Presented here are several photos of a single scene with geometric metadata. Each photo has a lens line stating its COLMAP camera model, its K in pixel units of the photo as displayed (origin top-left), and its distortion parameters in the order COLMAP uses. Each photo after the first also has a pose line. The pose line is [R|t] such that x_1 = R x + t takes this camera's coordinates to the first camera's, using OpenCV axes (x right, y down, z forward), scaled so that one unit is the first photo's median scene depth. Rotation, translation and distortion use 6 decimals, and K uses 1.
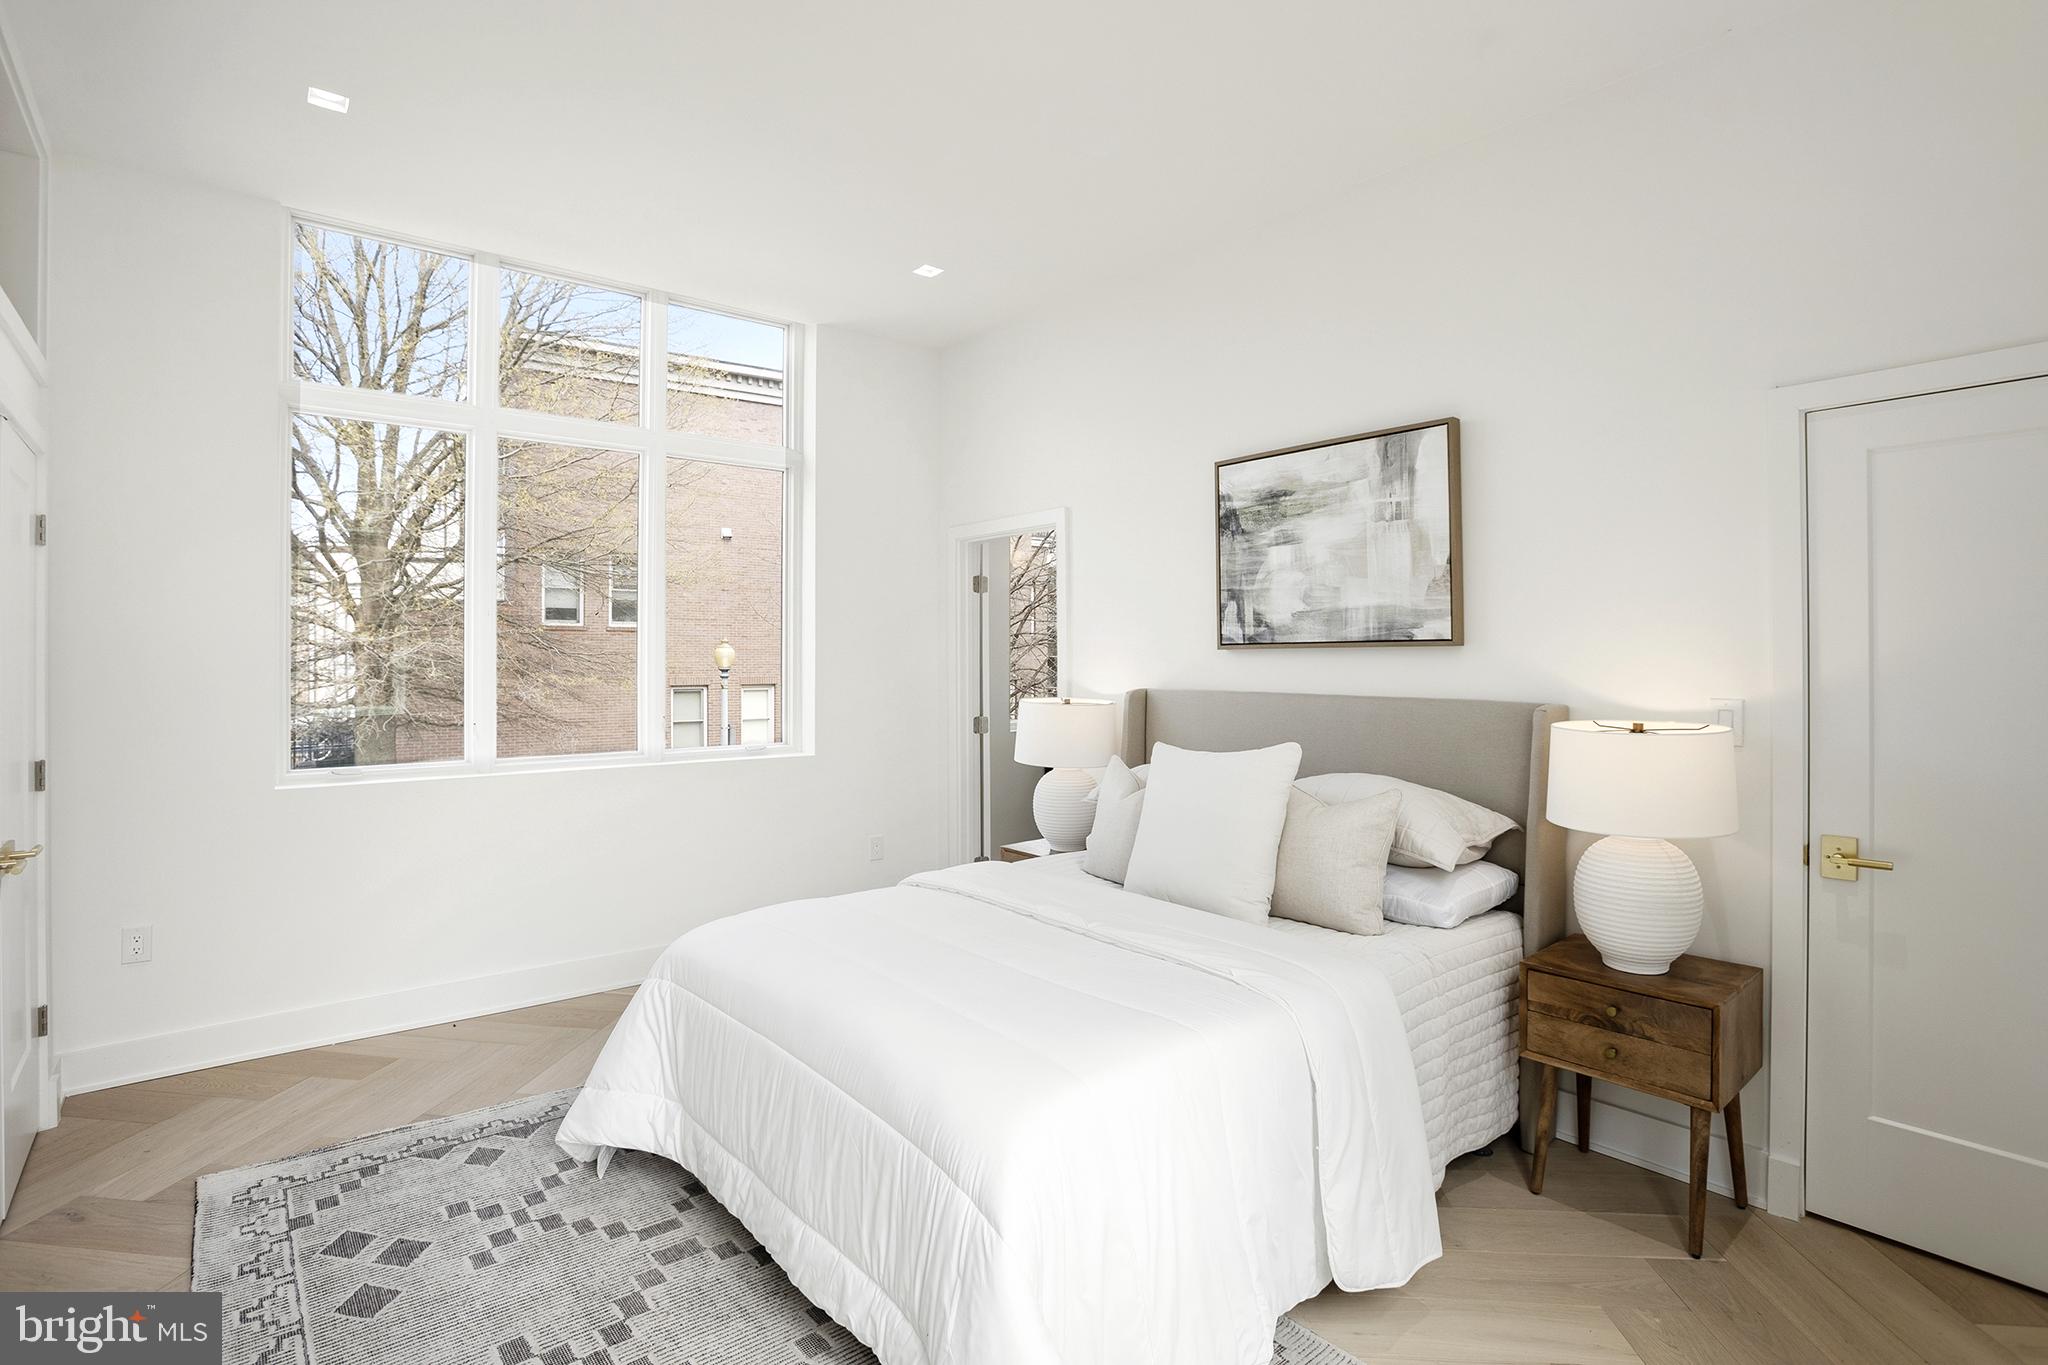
lens RADIAL K [[1039.5, 0, 1030.8], [0, 1039.5, 648.5], [0, 0, 1]] dist [0.000371, -0.000086]
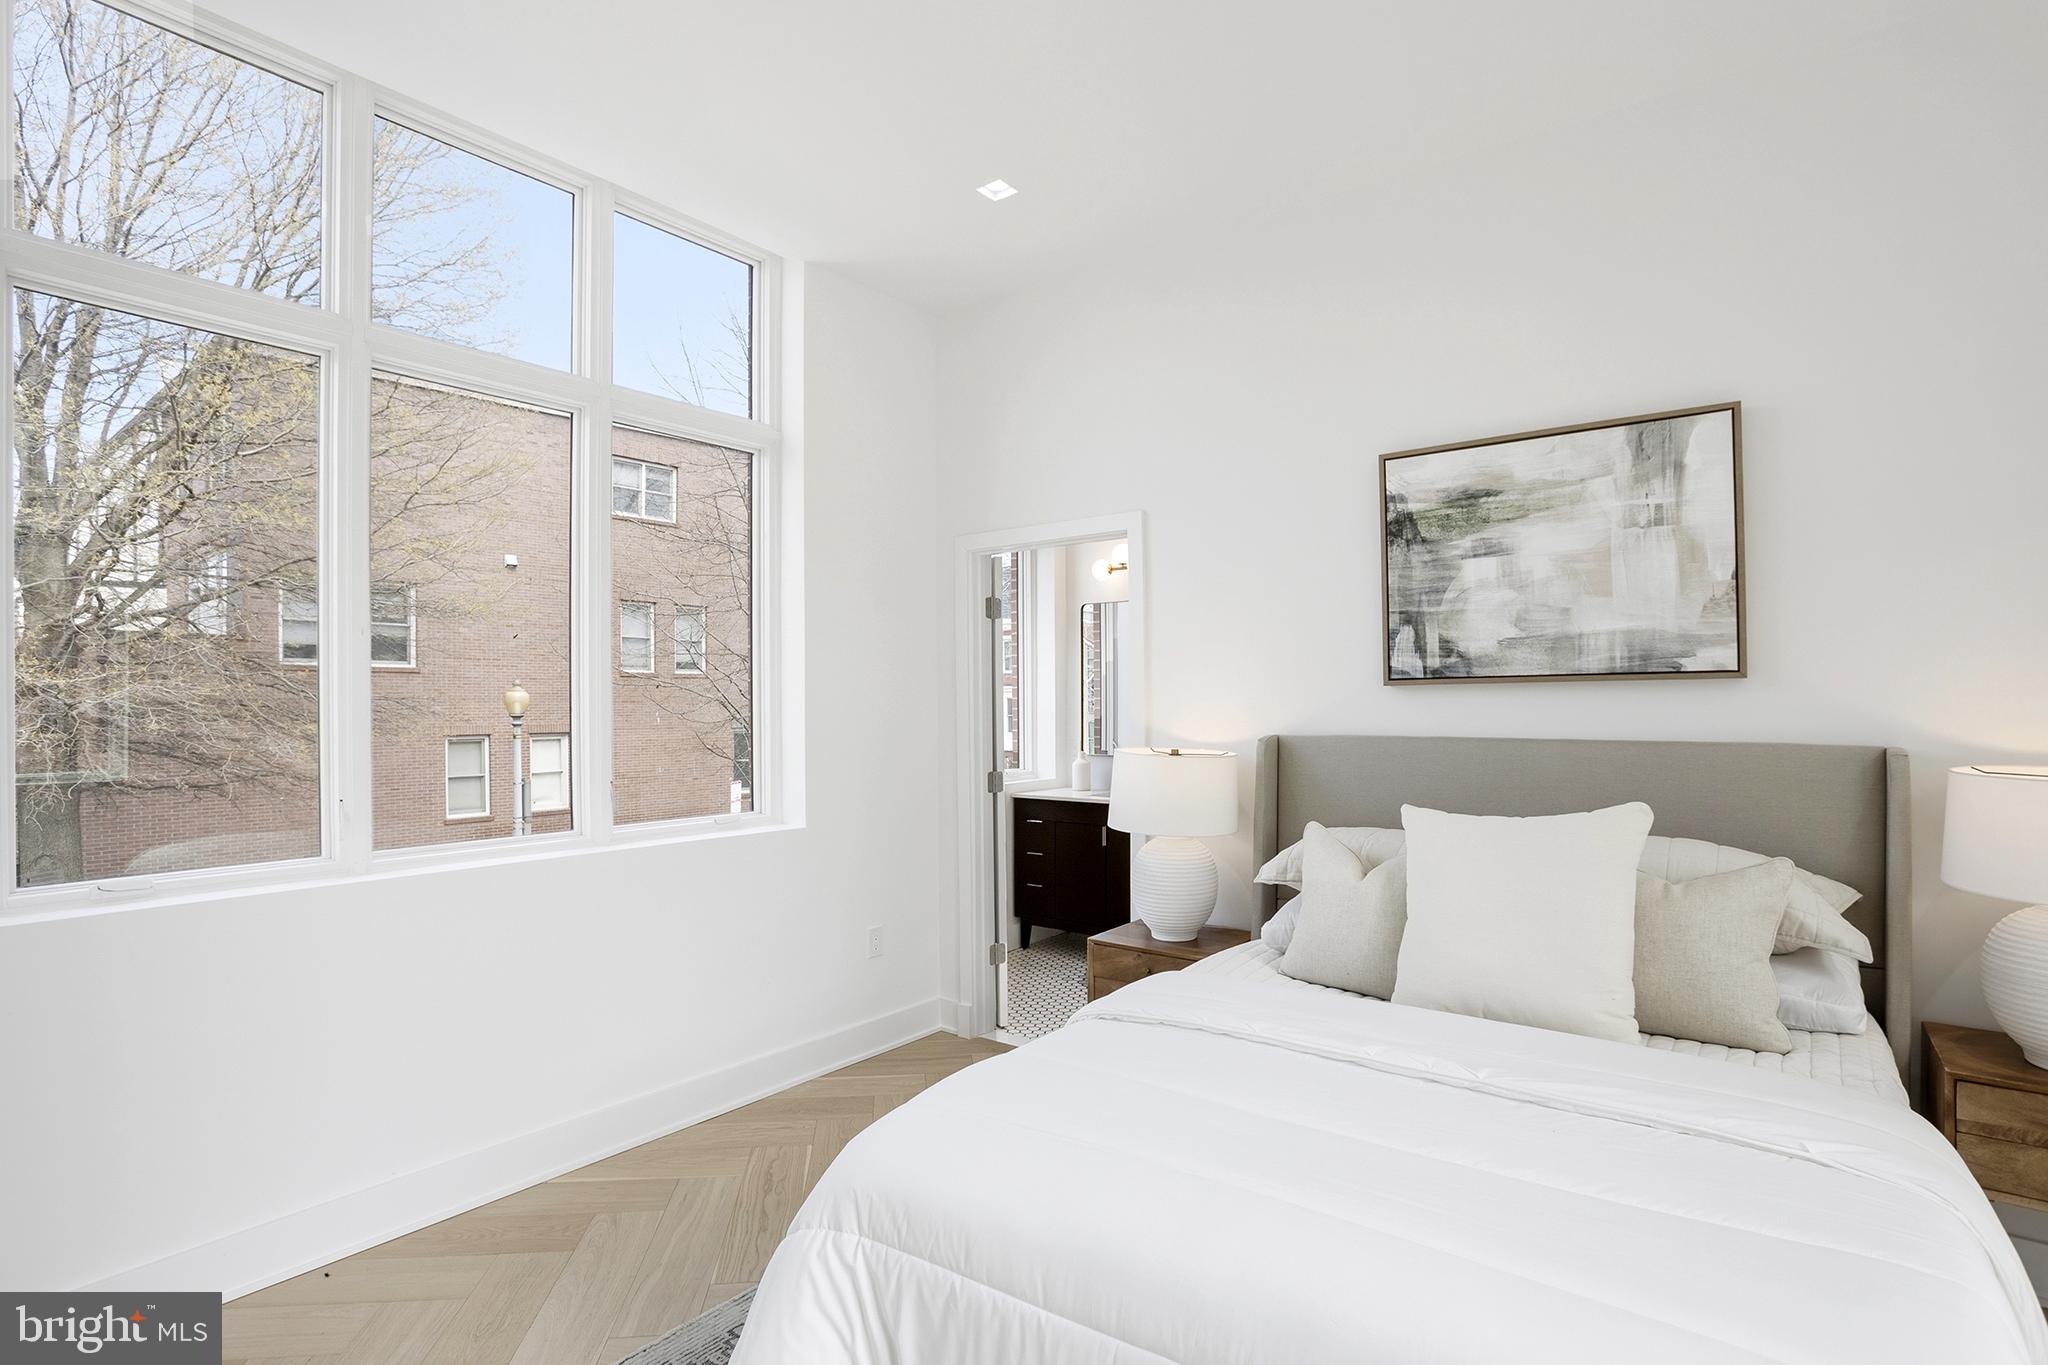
lens RADIAL K [[1014.8, 0, 1019.1], [0, 1014.8, 714.5], [0, 0, 1]] dist [-0.011626, 0.000536]
pose [[0.971975, -0.011120, 0.234820, -0.300530], [0.005704, 0.999702, 0.023731, 0.003542], [-0.235014, -0.021727, 0.971749, 0.308504]]
